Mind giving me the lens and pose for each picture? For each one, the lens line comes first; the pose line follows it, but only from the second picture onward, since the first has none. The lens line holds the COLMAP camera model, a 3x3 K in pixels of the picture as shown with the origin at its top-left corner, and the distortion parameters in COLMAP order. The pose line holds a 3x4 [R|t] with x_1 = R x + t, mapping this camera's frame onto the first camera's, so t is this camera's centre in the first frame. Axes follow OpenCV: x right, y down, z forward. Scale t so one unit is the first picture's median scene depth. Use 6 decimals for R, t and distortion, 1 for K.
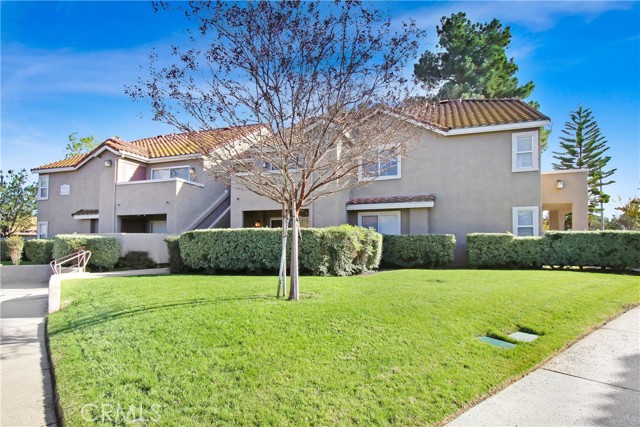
lens RADIAL K [[388.5, 0, 320.3], [0, 388.5, 220.2], [0, 0, 1]] dist [-0.000199, -0.000052]
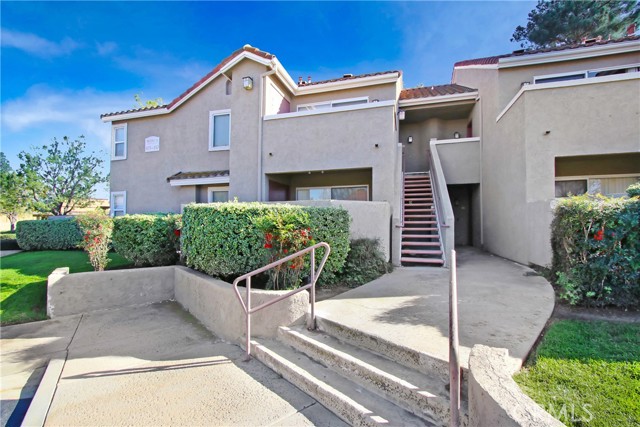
lens RADIAL K [[304.7, 0, 319.6], [0, 304.7, 207.6], [0, 0, 1]] dist [-0.019681, -0.000521]
pose [[0.999138, -0.008007, 0.040744, -0.402537], [0.007379, 0.999852, 0.015556, 0.028534], [-0.040863, -0.015242, 0.999048, 0.475299]]
